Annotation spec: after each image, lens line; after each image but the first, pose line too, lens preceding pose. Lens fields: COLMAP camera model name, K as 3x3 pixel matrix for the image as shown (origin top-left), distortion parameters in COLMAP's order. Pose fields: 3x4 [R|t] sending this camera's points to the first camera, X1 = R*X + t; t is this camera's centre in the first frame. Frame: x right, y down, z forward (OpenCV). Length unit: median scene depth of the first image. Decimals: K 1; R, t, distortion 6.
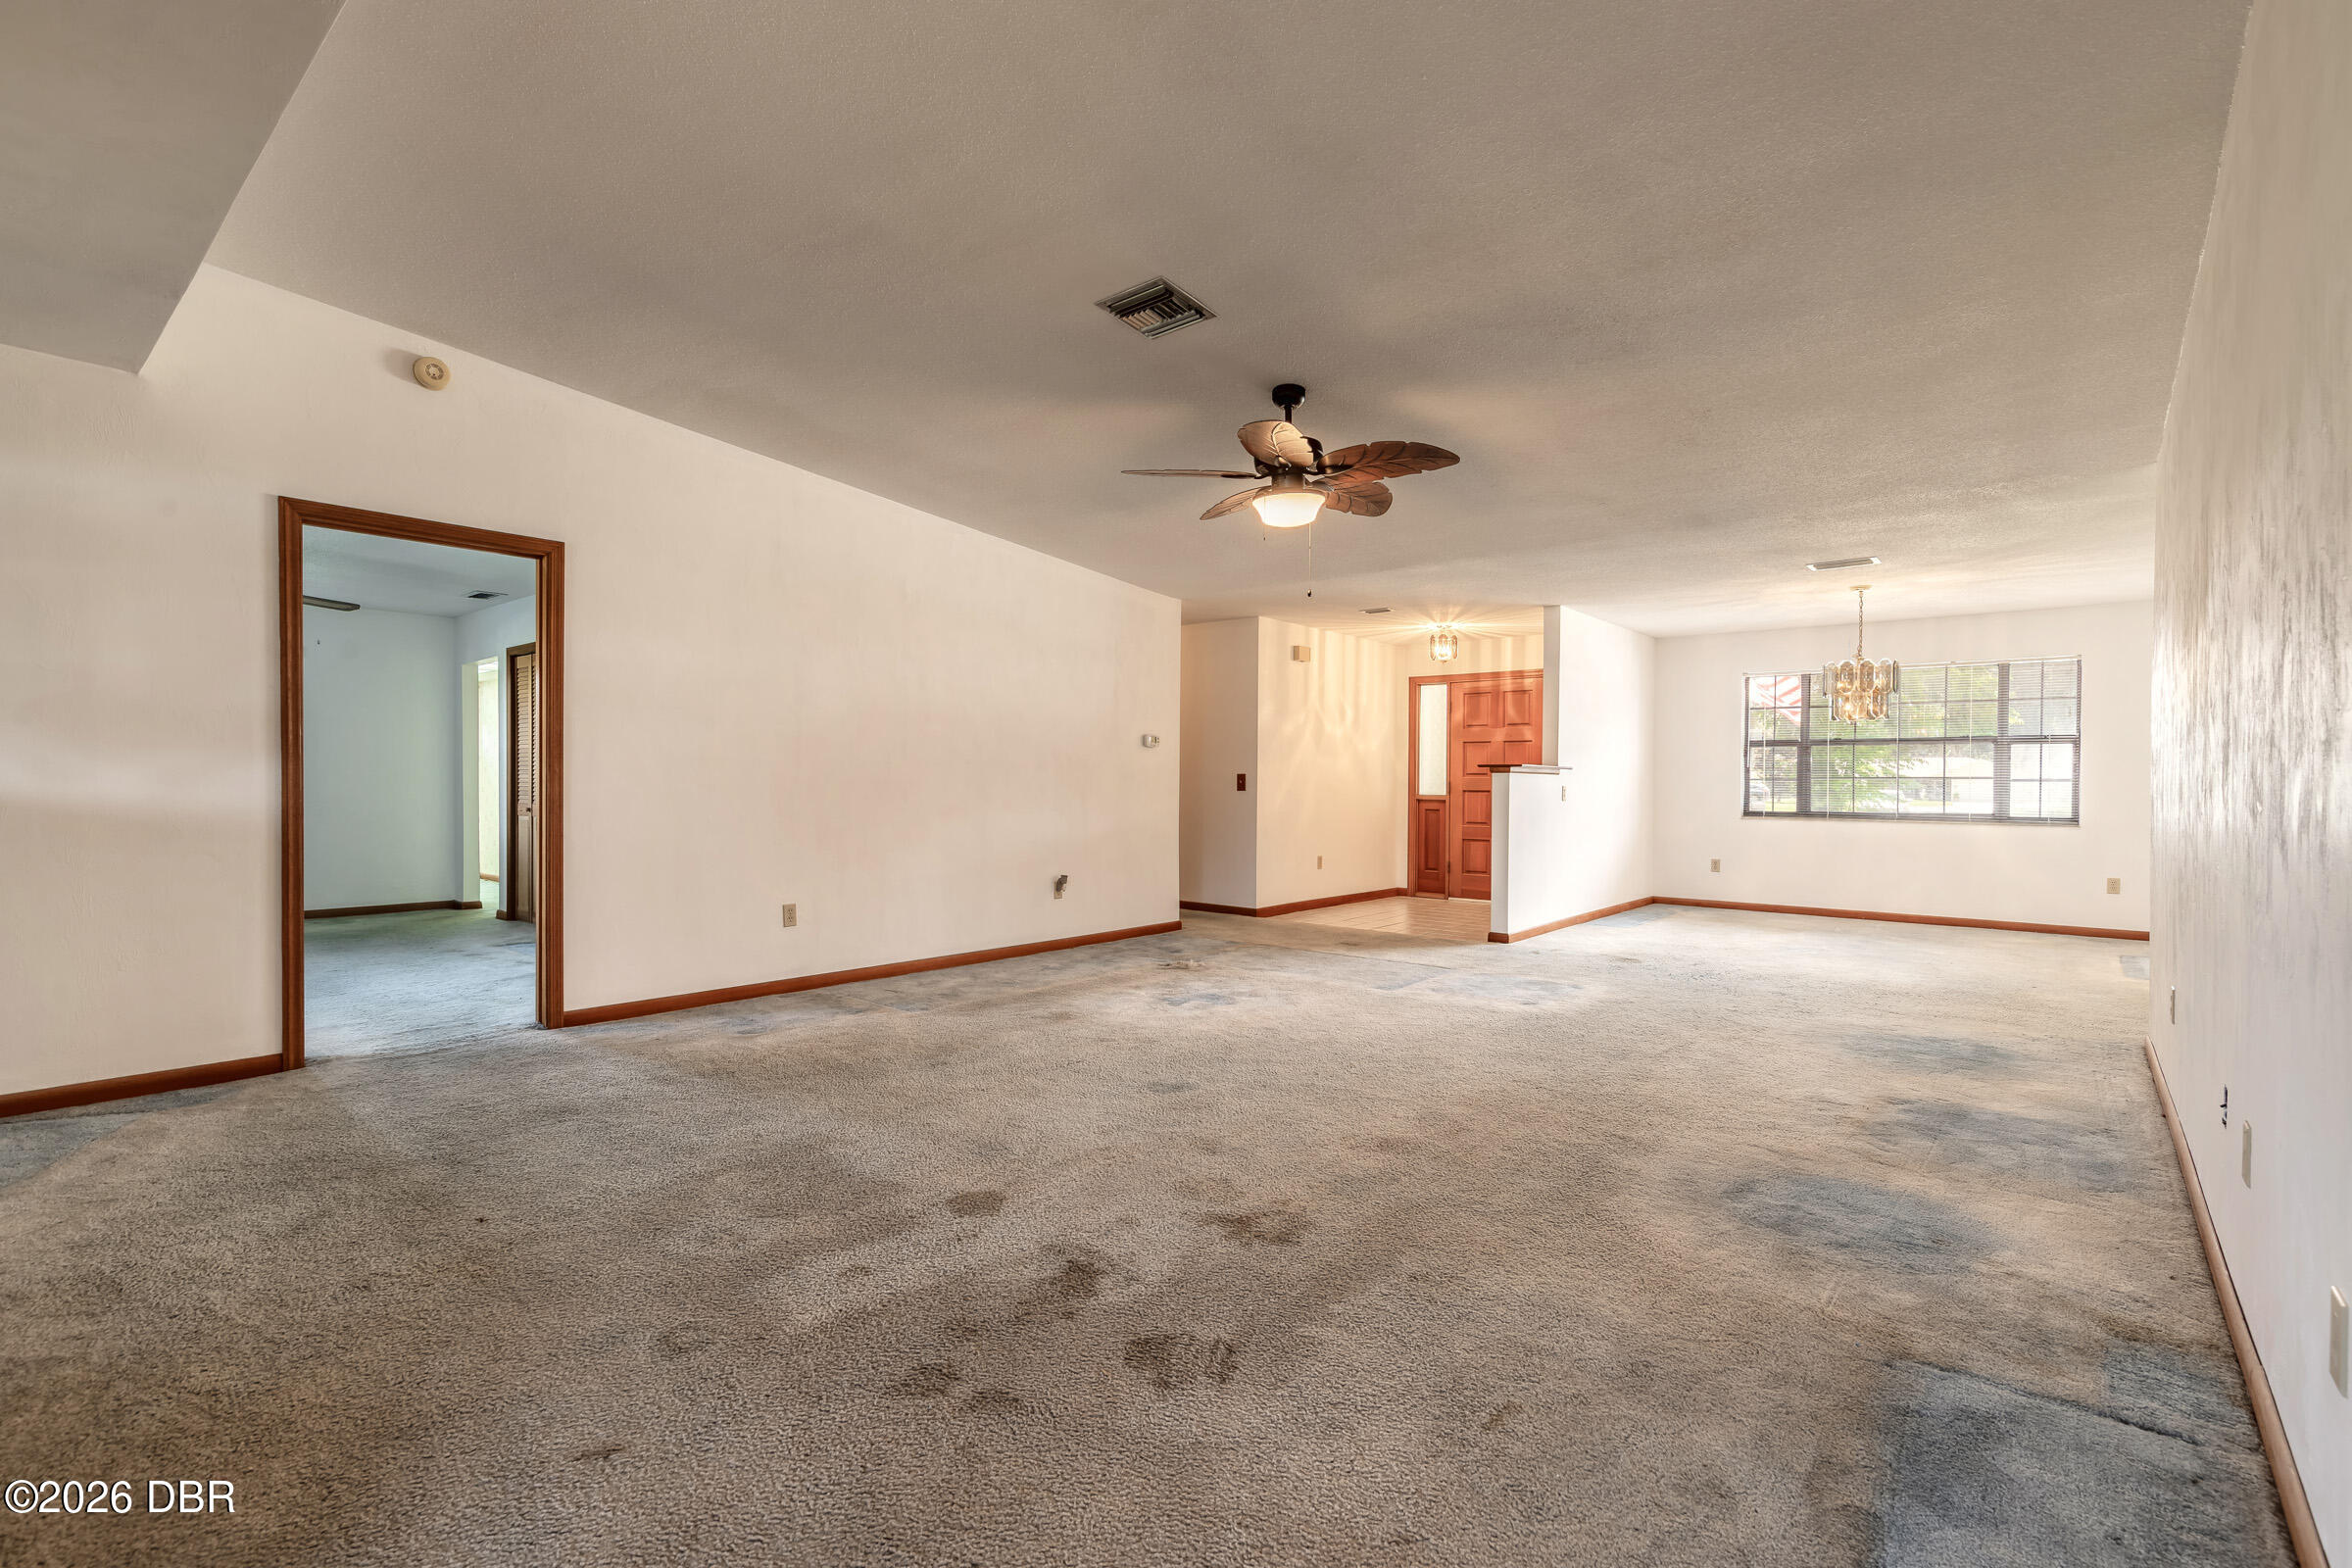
lens RADIAL K [[1060.9, 0, 1167.1], [0, 1060.9, 790.1], [0, 0, 1]] dist [0.007077, -0.000258]
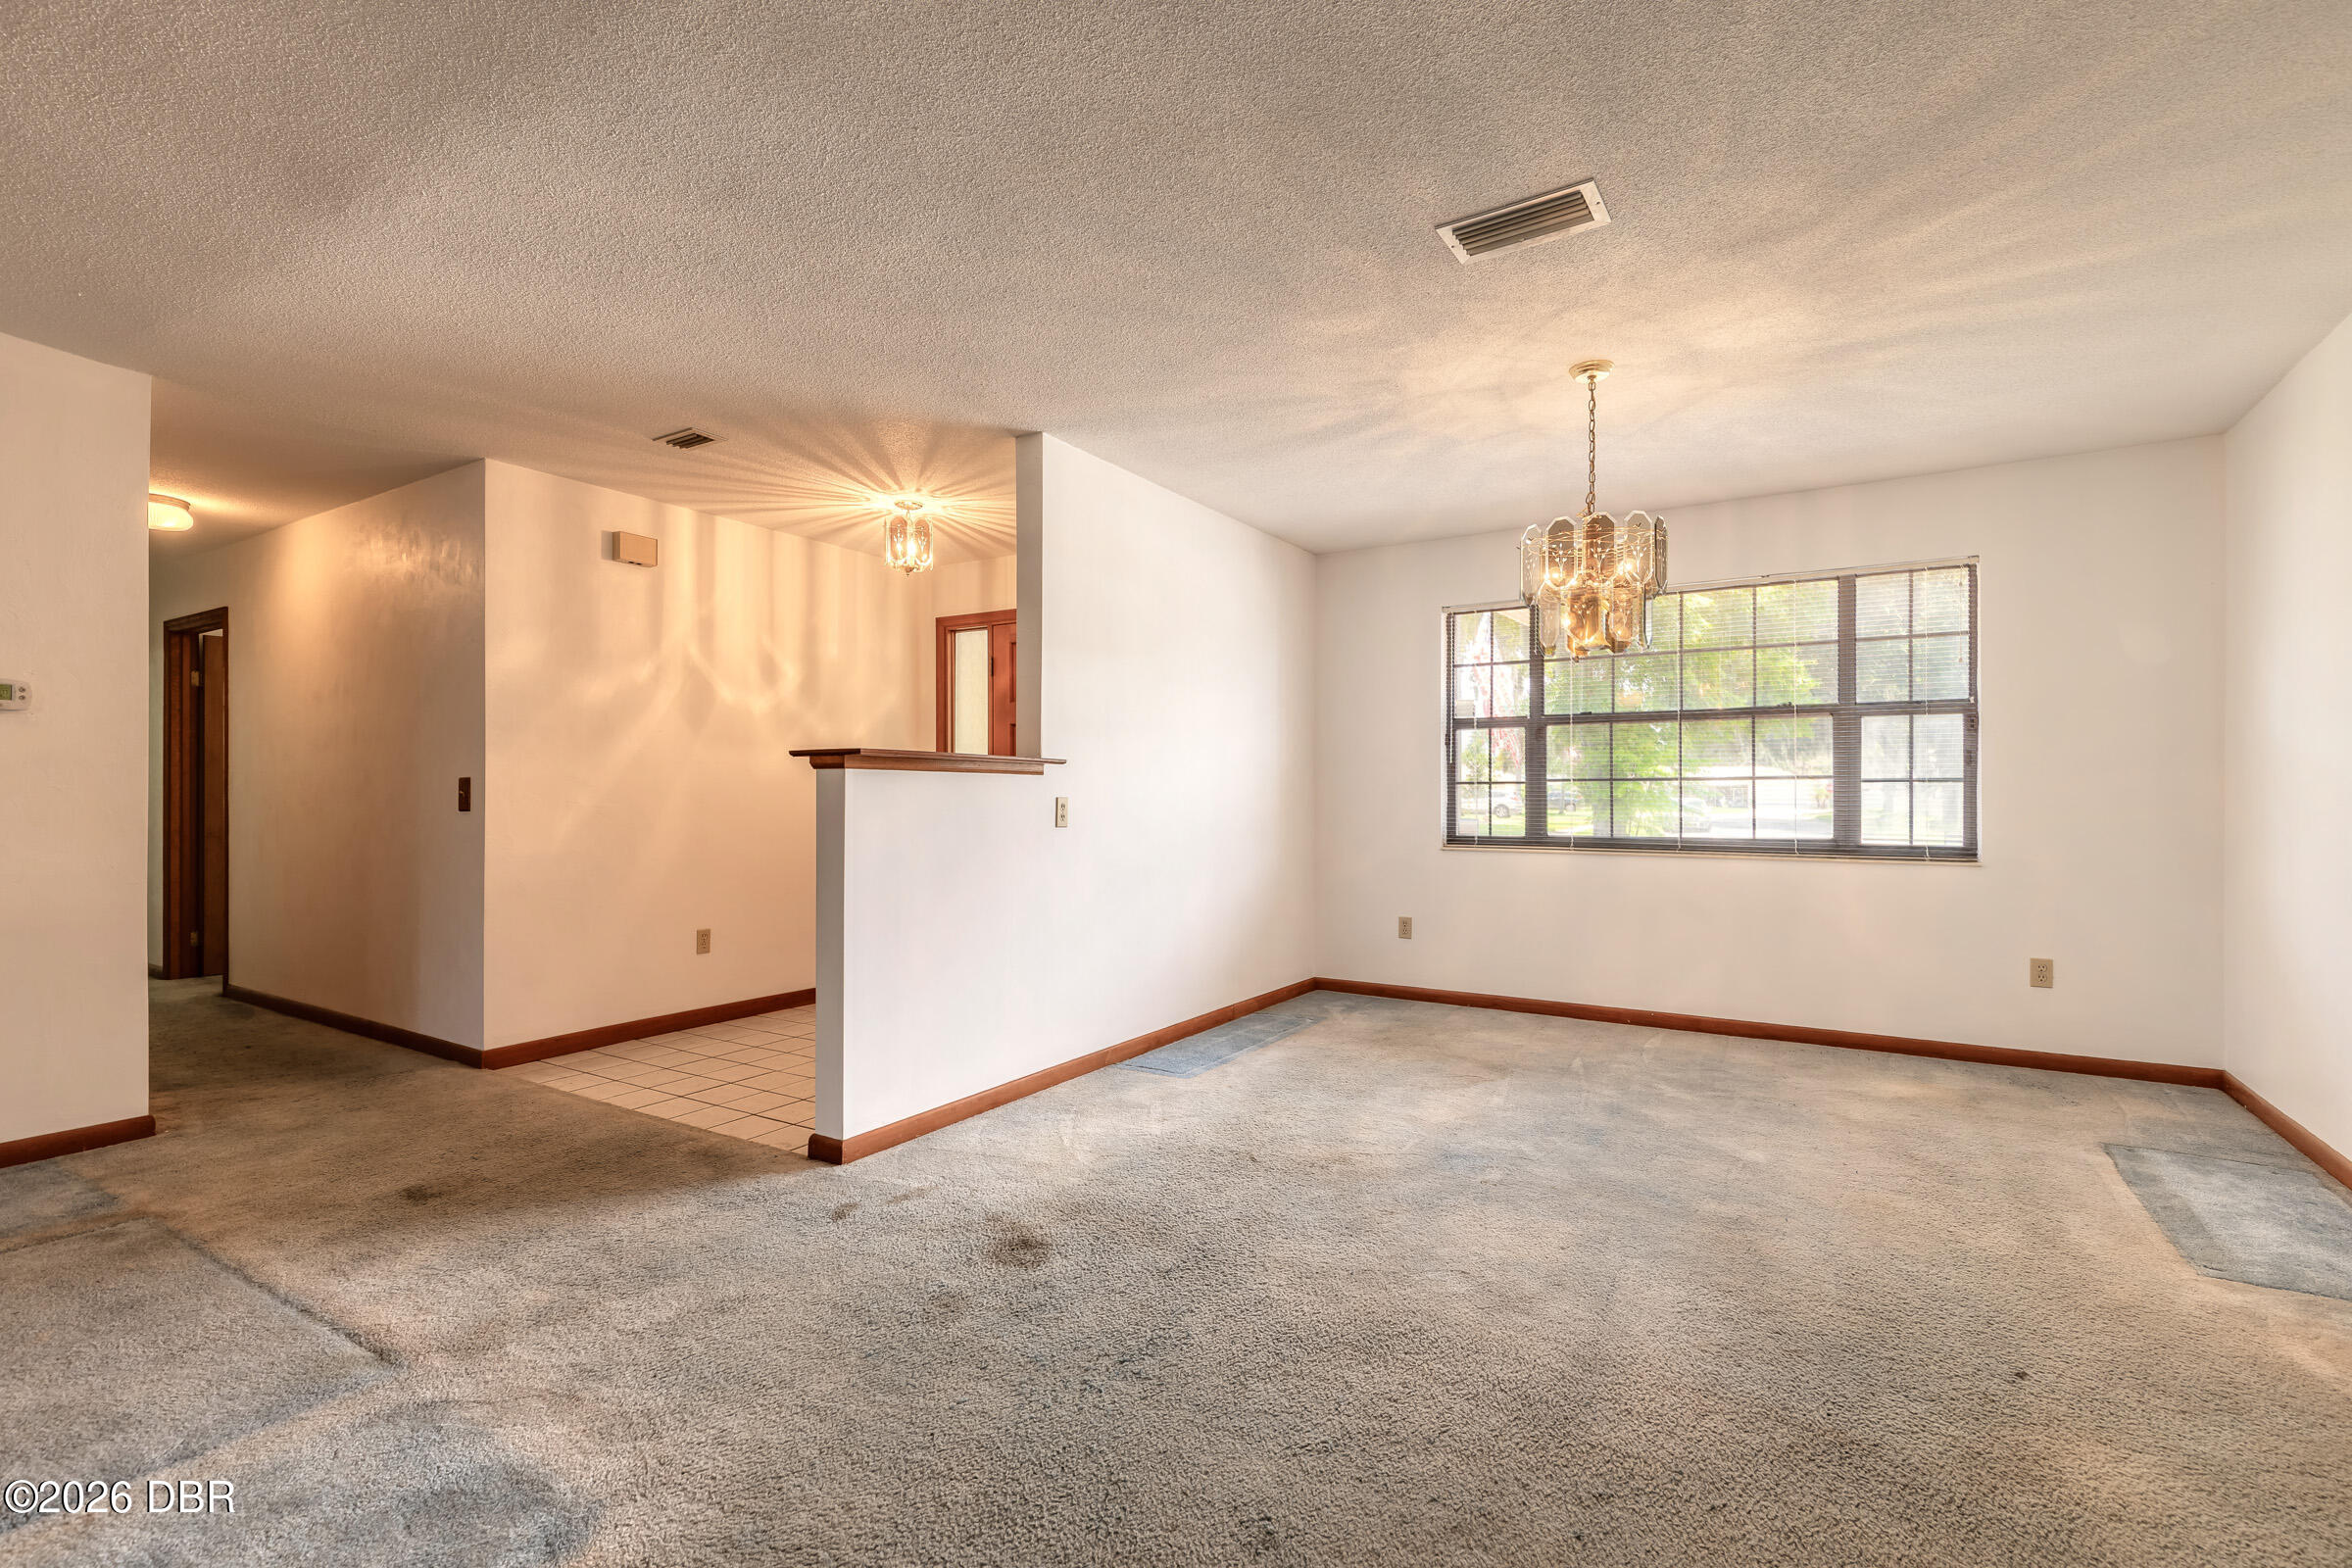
lens RADIAL K [[1060.9, 0, 1167.1], [0, 1060.9, 790.1], [0, 0, 1]] dist [0.007077, -0.000258]
pose [[0.990767, -0.006560, 0.135419, 0.343186], [0.008178, 0.999902, -0.011397, -0.001092], [-0.135331, 0.012399, 0.990723, 0.480771]]
